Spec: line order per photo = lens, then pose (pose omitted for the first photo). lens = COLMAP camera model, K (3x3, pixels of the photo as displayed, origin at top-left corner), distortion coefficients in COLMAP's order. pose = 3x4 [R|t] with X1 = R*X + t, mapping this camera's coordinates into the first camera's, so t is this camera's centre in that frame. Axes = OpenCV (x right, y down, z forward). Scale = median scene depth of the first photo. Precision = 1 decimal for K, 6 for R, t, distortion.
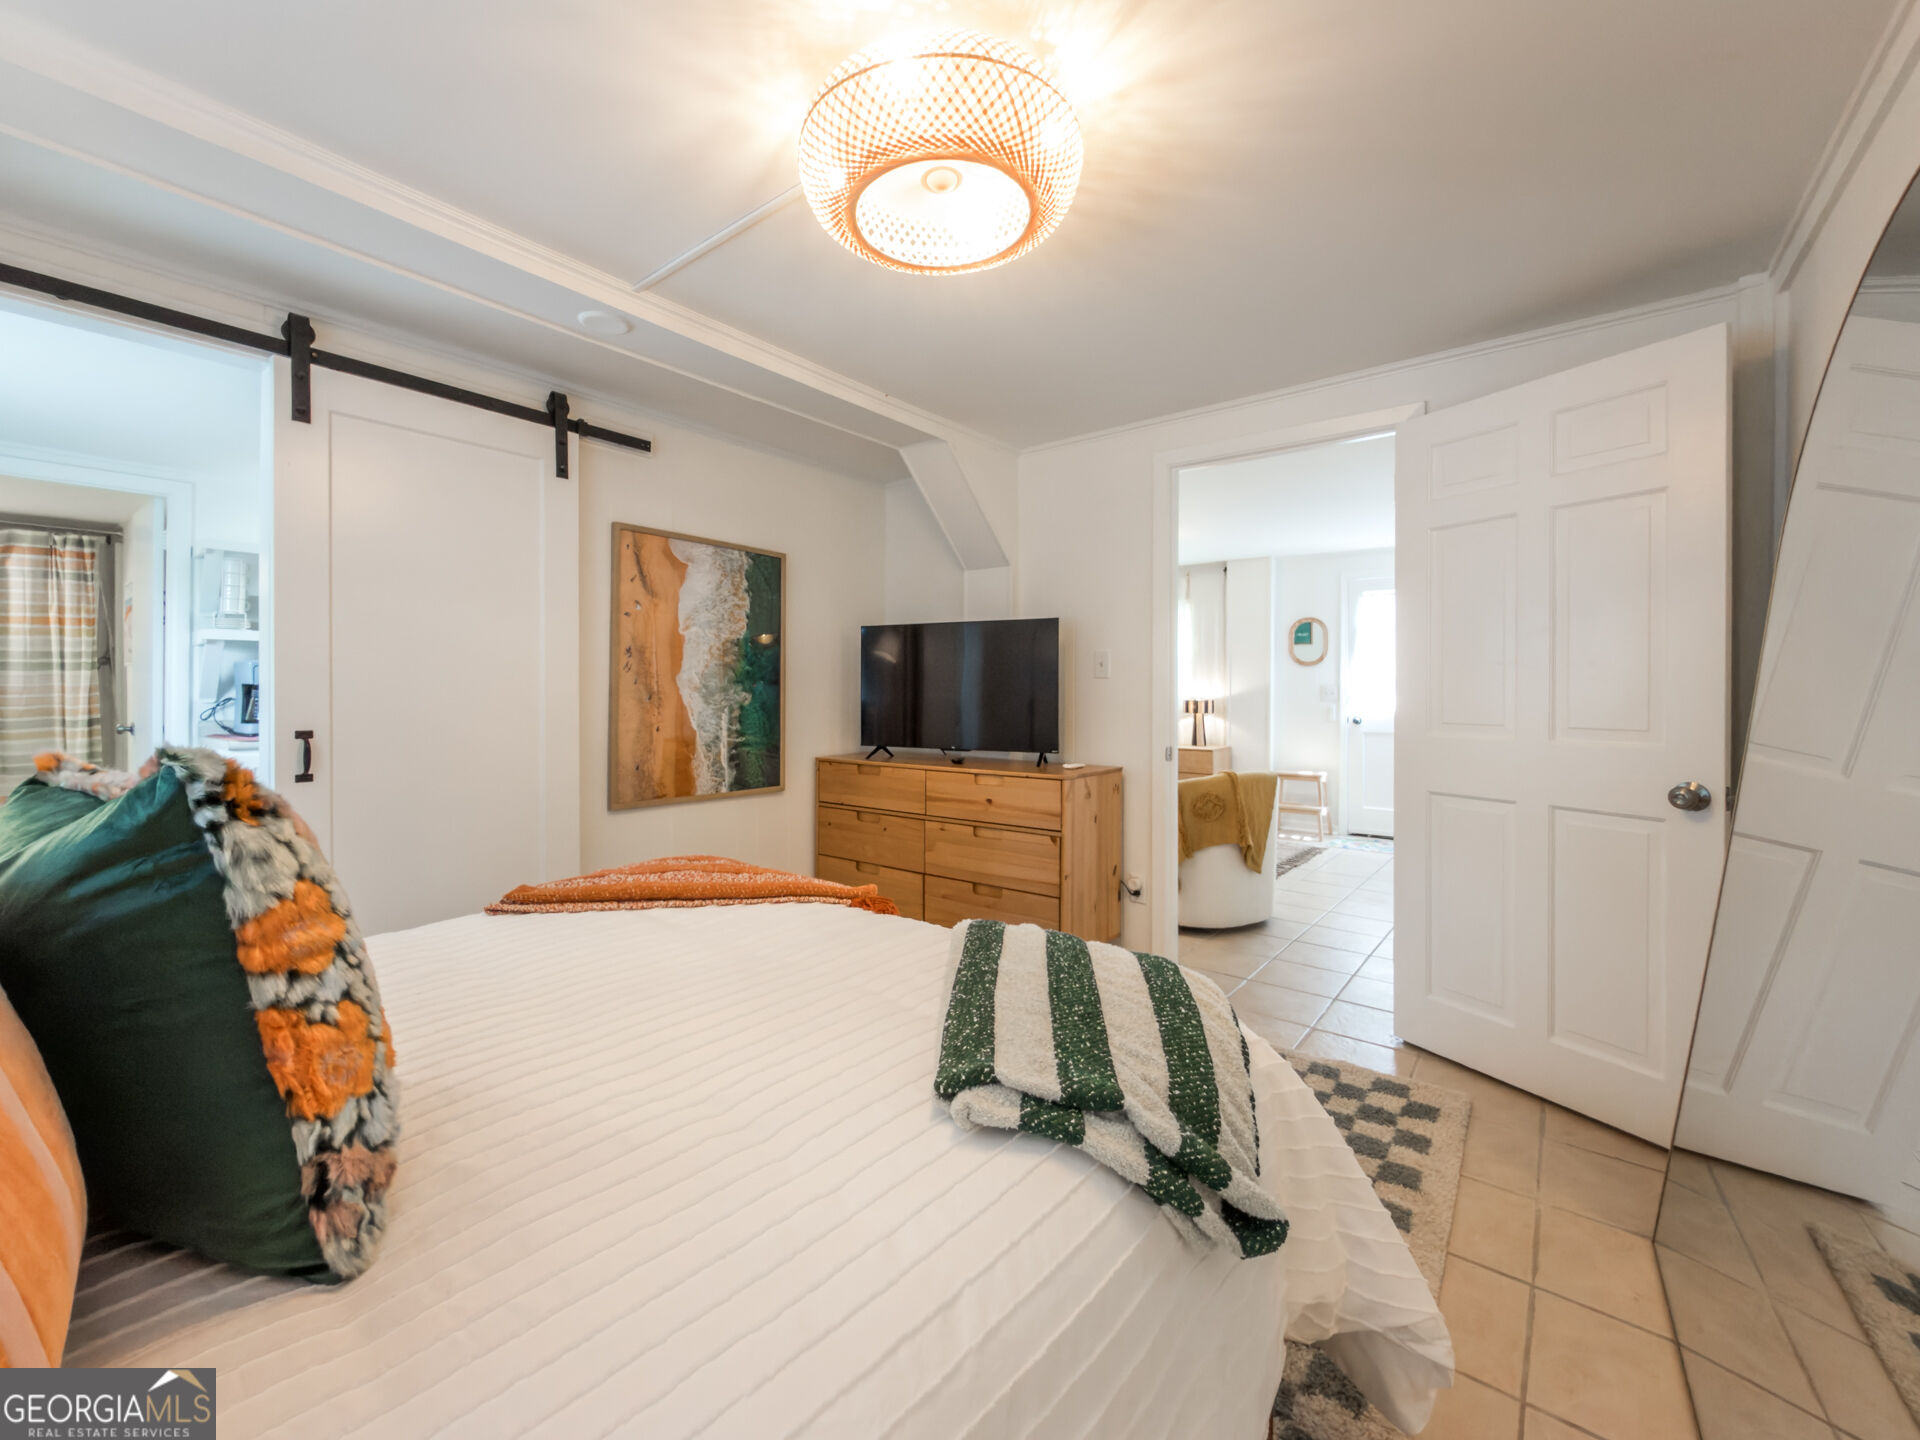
lens RADIAL K [[788.7, 0, 964.8], [0, 788.7, 690.8], [0, 0, 1]] dist [0.002611, 0.000510]
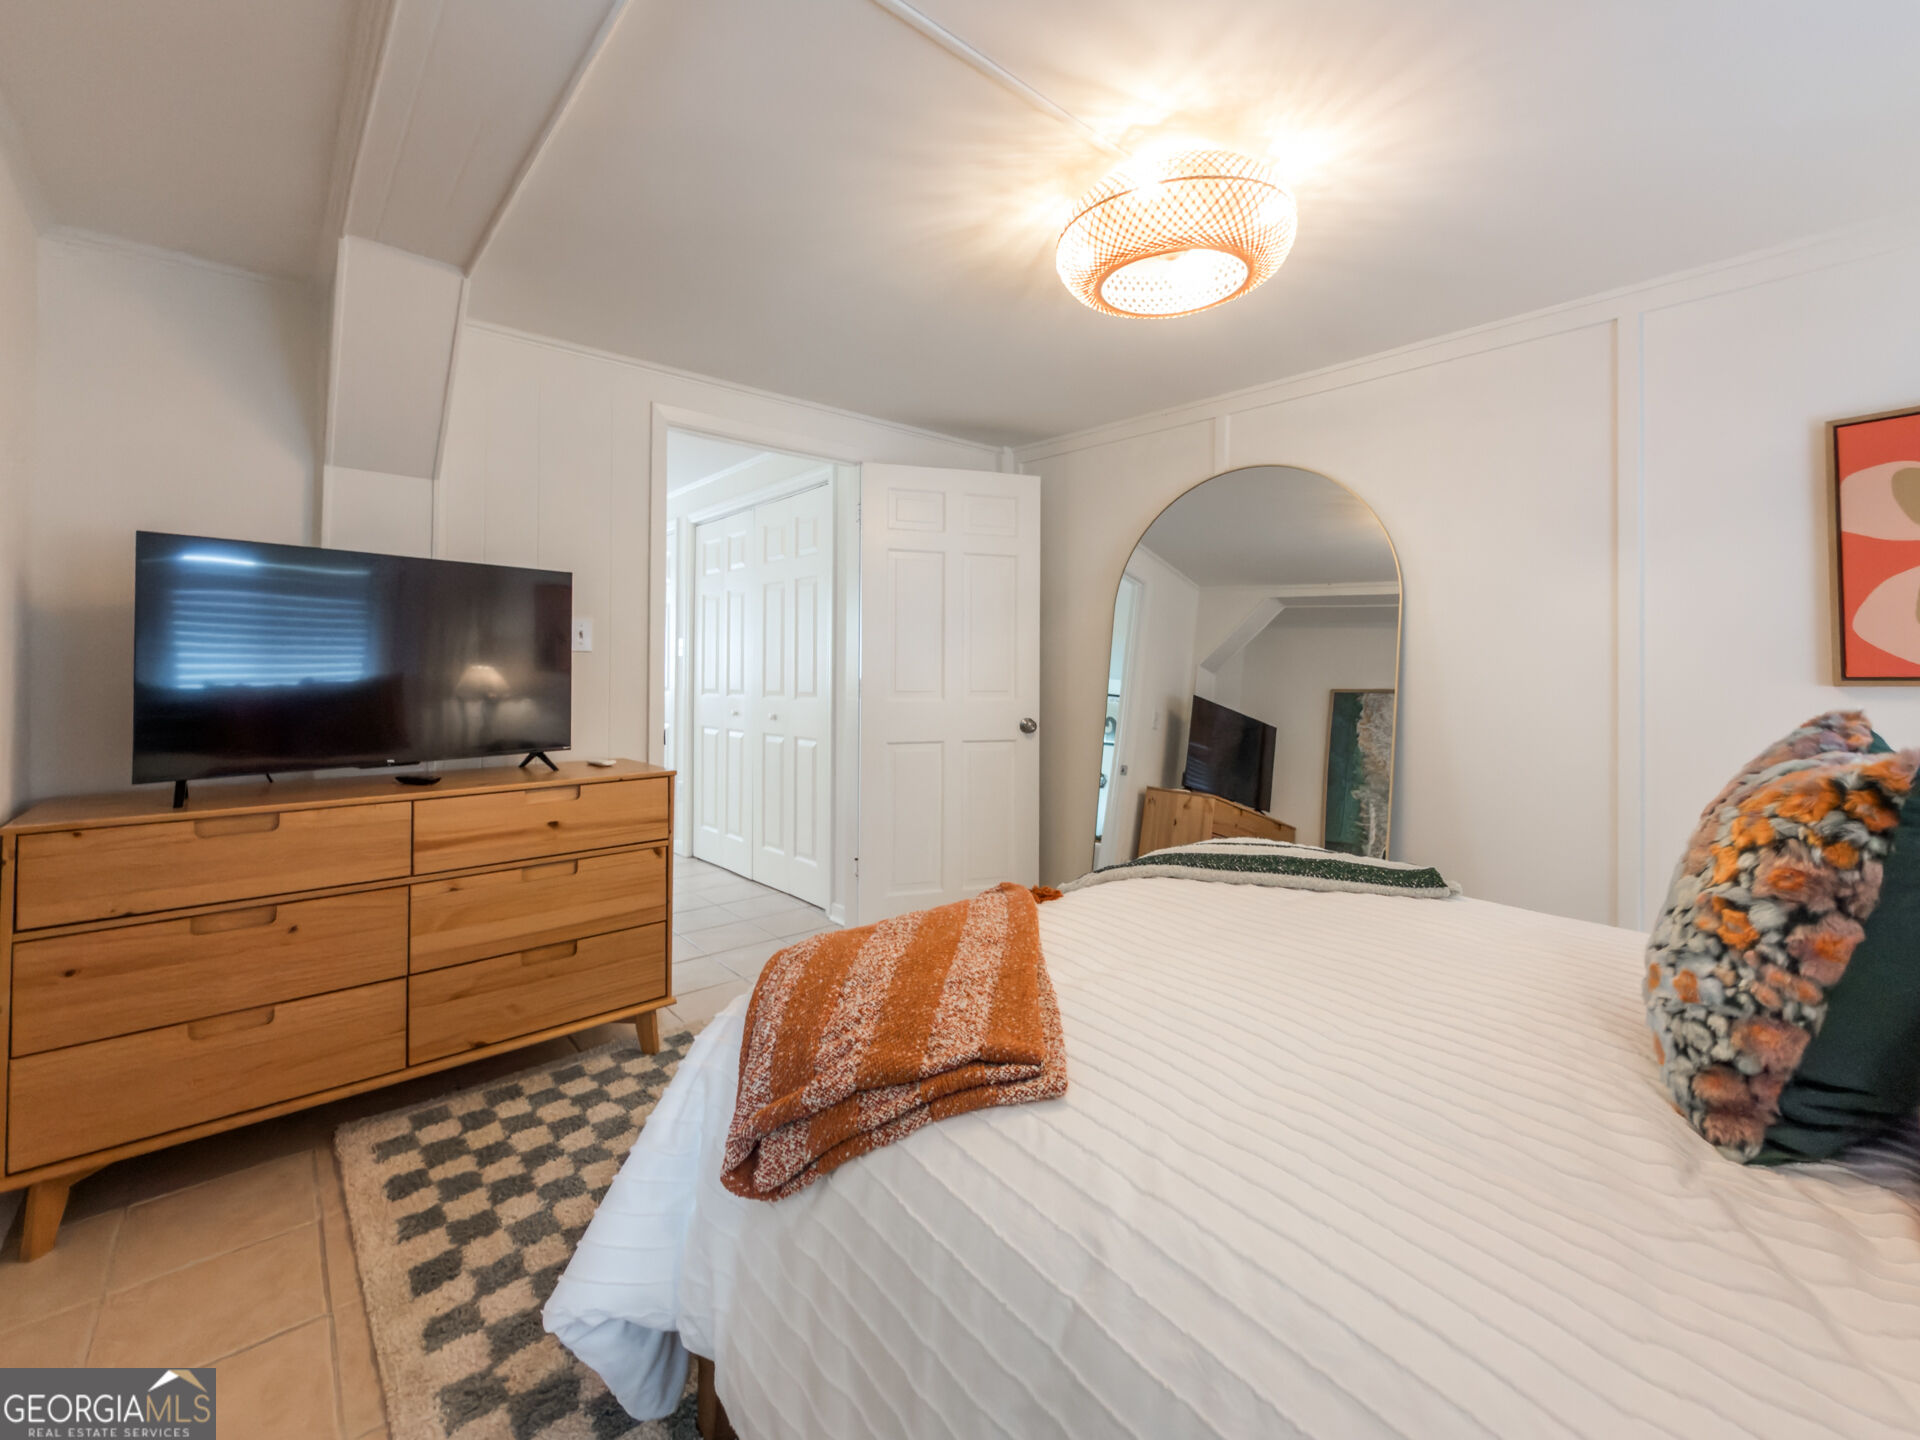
lens RADIAL K [[807.8, 0, 992.8], [0, 807.8, 668.7], [0, 0, 1]] dist [-0.000114, 0.000548]
pose [[0.168402, 0.005271, 0.985704, -0.317399], [0.002647, 0.999980, -0.005799, 0.003213], [-0.985715, 0.003586, 0.168385, 0.255111]]
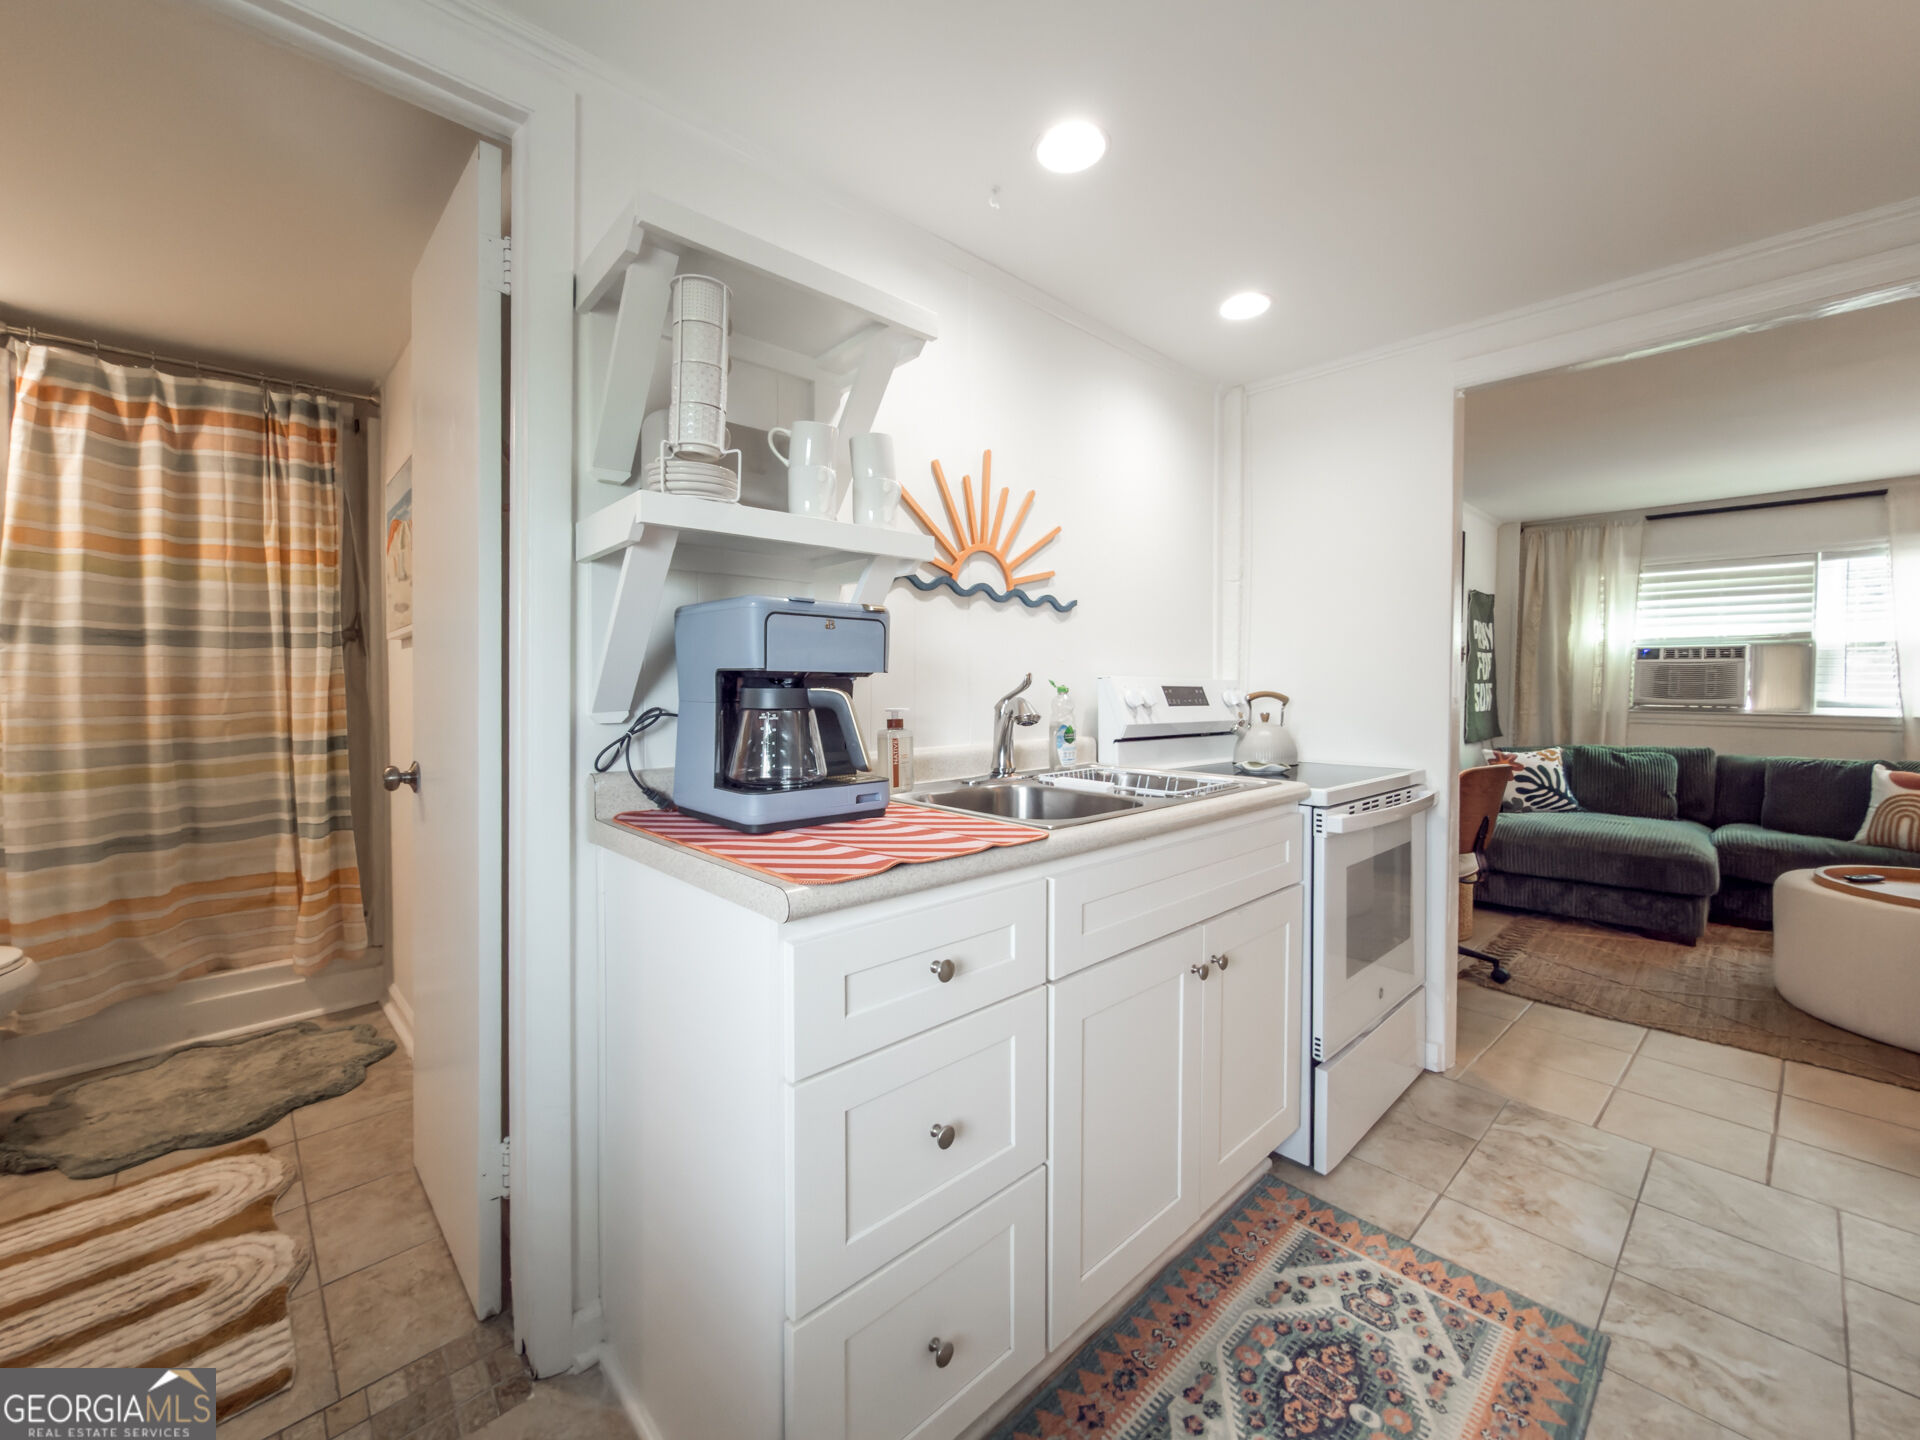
lens RADIAL K [[786.7, 0, 963.1], [0, 786.7, 696.0], [0, 0, 1]] dist [0.000638, 0.000241]
pose [[0.986994, 0.005170, -0.160671, -0.599592], [-0.003019, 0.999903, 0.013630, -0.001803], [0.160726, -0.012968, 0.986914, 0.545559]]
